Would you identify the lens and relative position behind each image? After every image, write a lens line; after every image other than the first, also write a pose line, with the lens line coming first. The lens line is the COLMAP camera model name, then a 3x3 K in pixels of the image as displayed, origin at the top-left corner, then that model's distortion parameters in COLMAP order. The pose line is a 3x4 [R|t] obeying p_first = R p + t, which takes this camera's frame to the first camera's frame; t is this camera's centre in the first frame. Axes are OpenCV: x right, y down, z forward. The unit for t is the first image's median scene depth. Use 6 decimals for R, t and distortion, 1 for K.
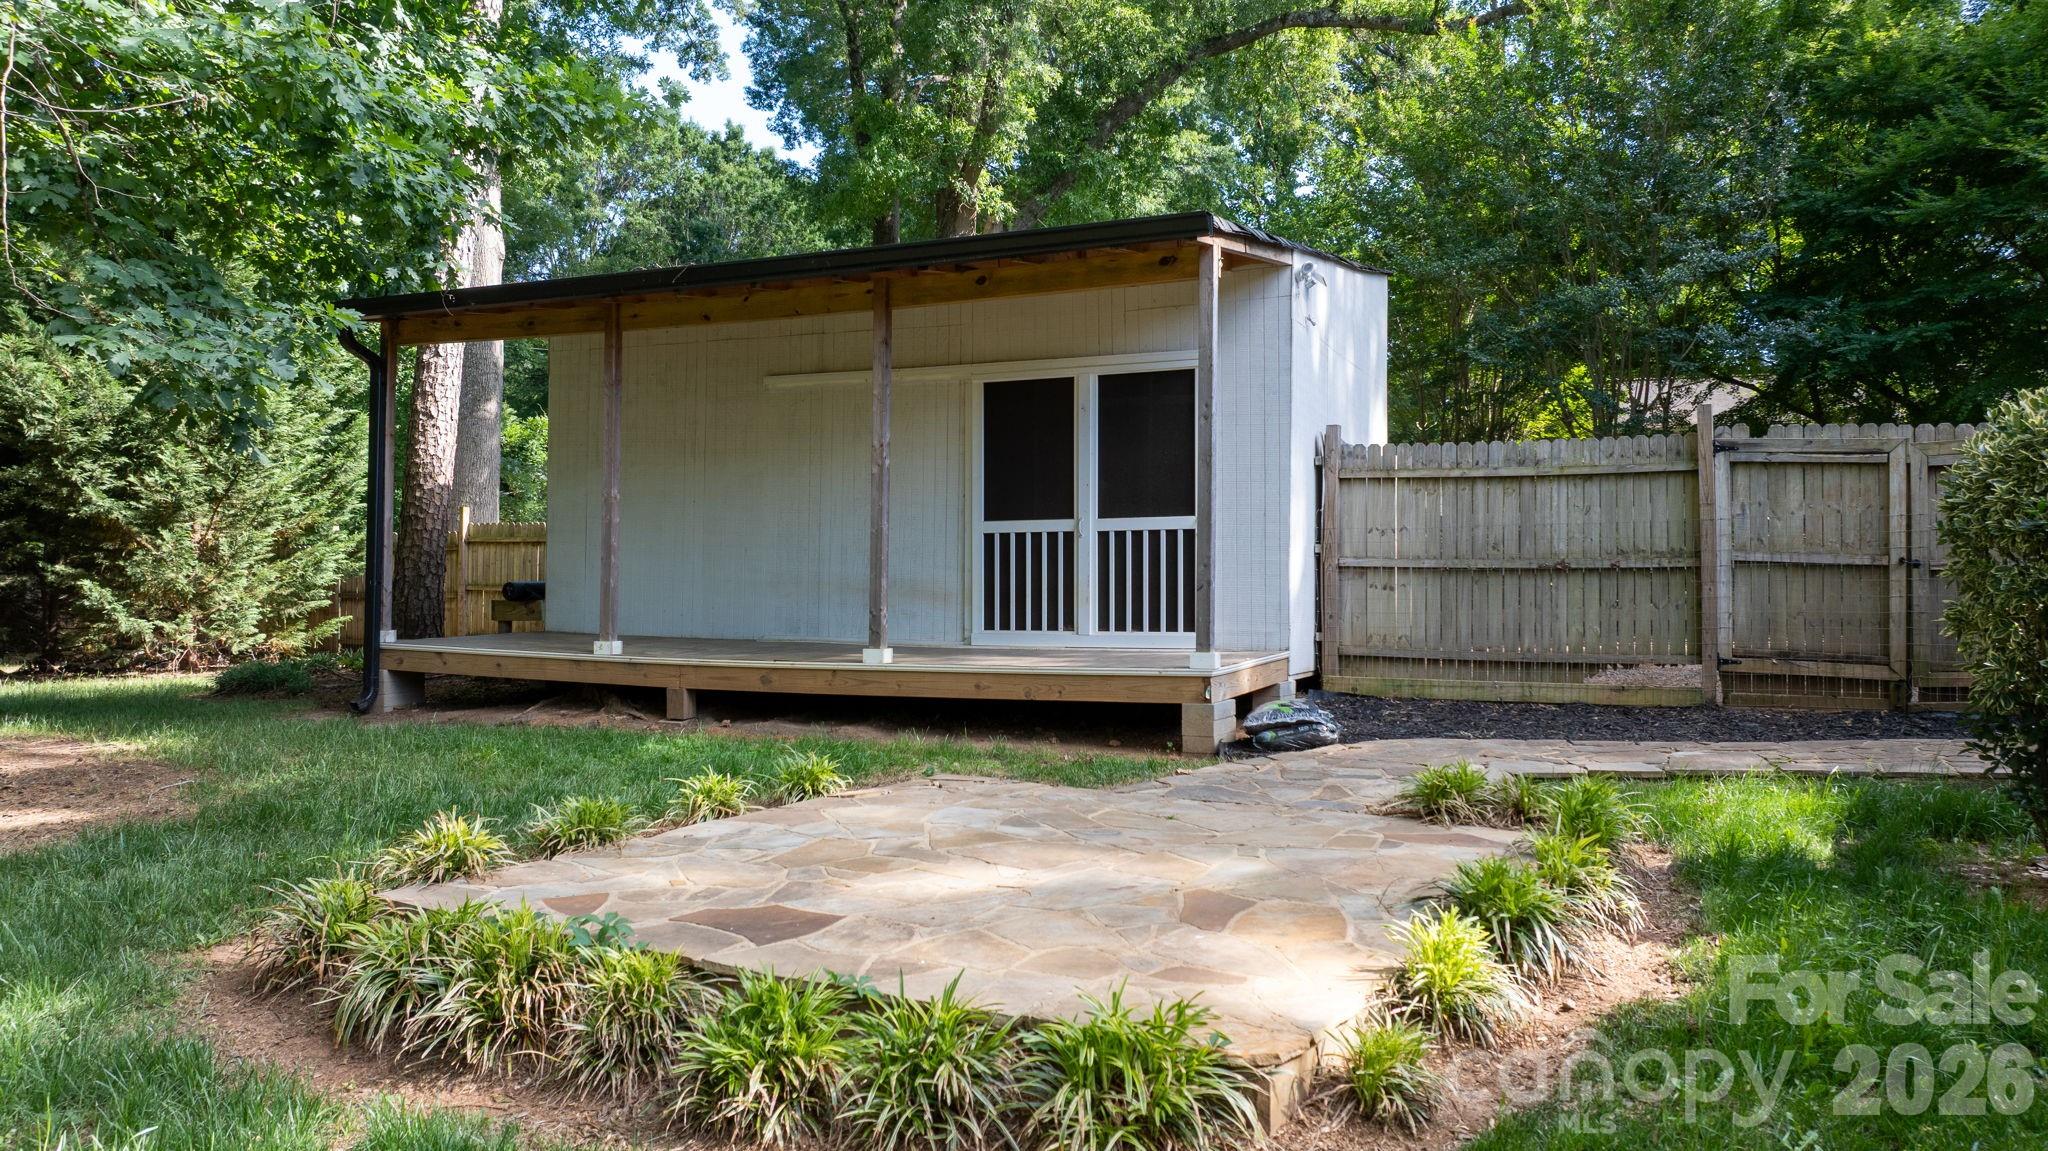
lens RADIAL K [[1472.5, 0, 1032.8], [0, 1472.5, 567.3], [0, 0, 1]] dist [-0.010720, -0.004903]
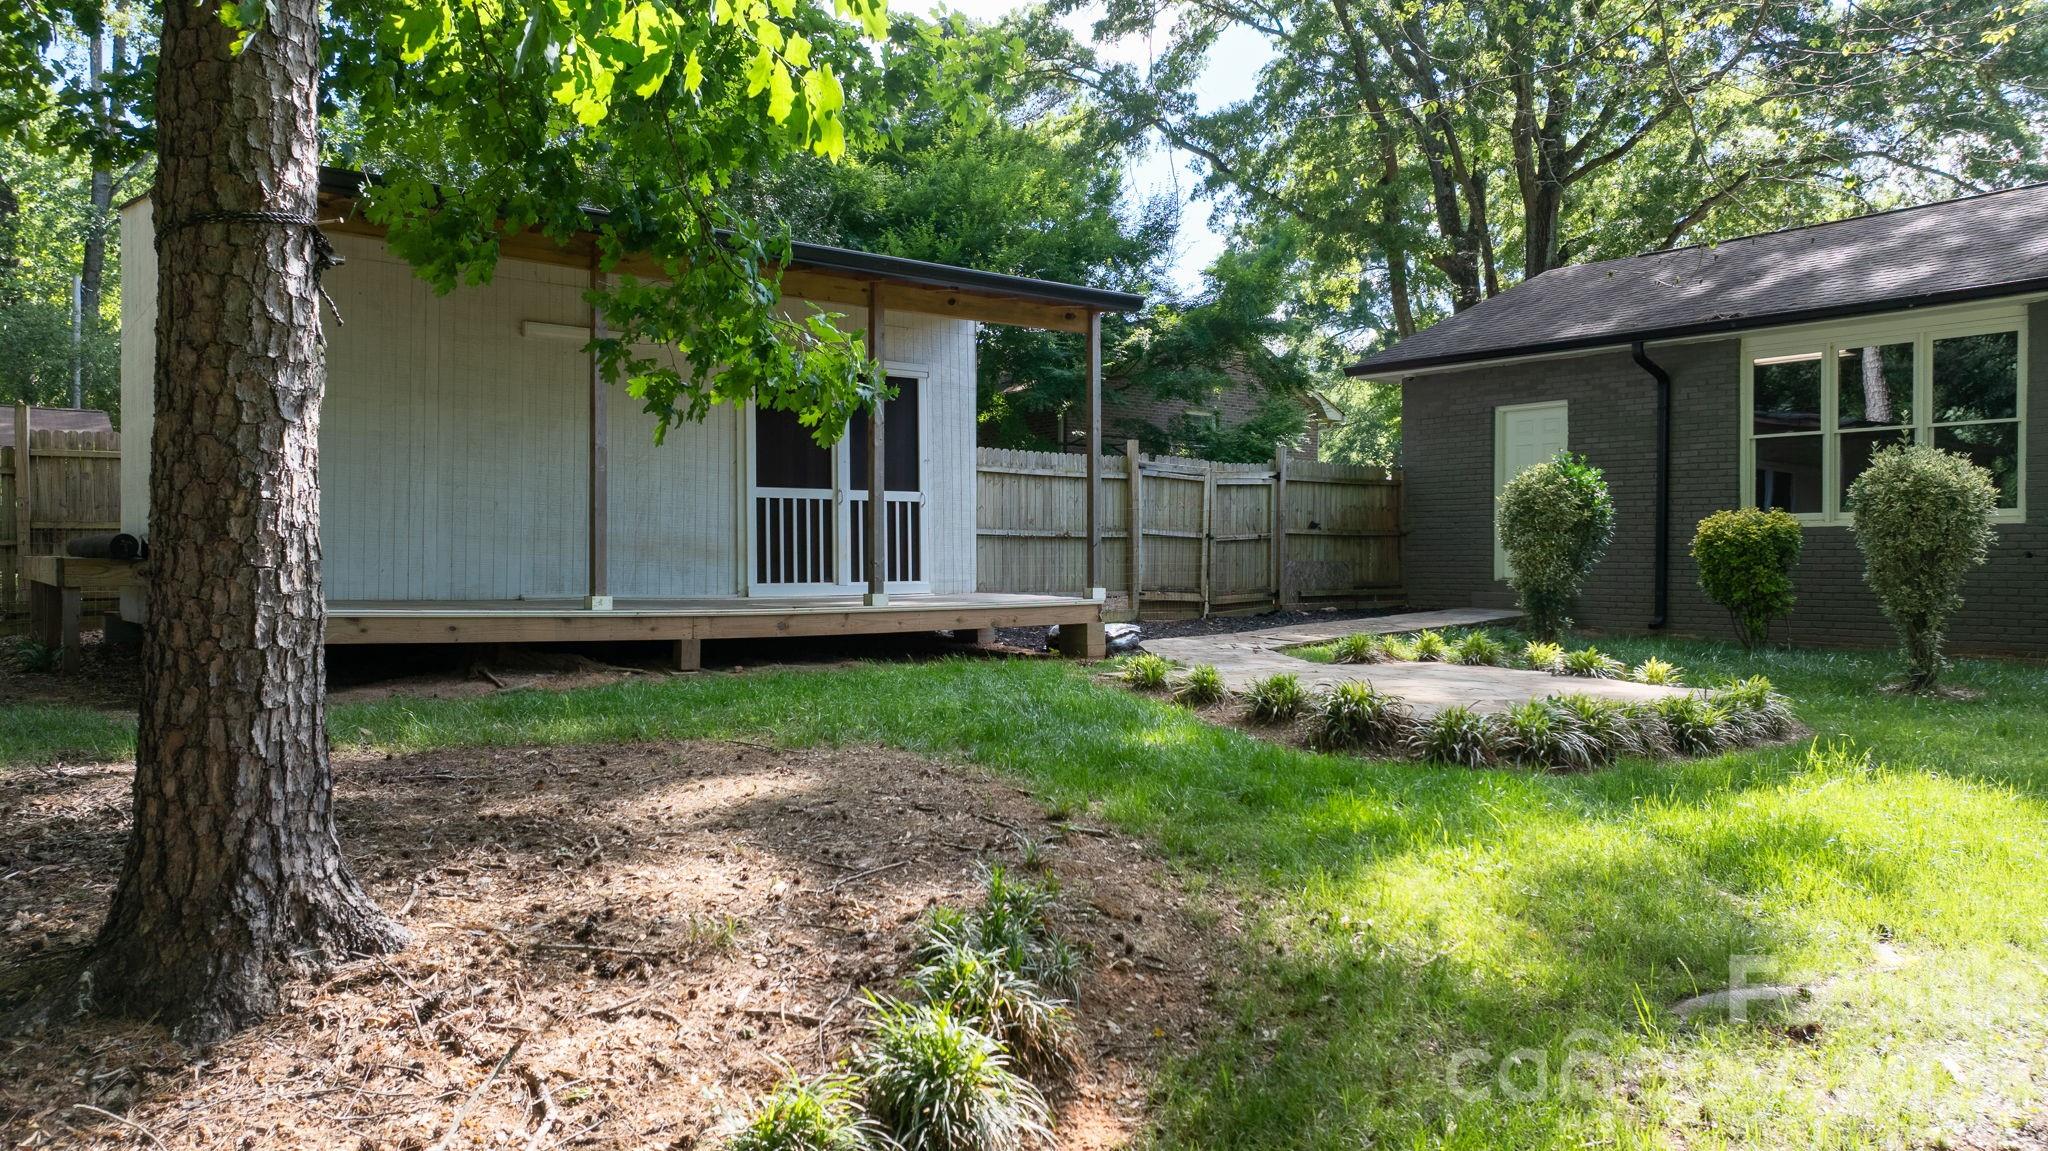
lens RADIAL K [[1472.5, 0, 1032.8], [0, 1472.5, 567.3], [0, 0, 1]] dist [-0.010720, -0.004903]
pose [[0.444001, -0.000012, 0.896026, -0.977759], [-0.006682, 0.999972, 0.003325, 0.025879], [-0.896001, -0.007464, 0.443989, 0.322086]]
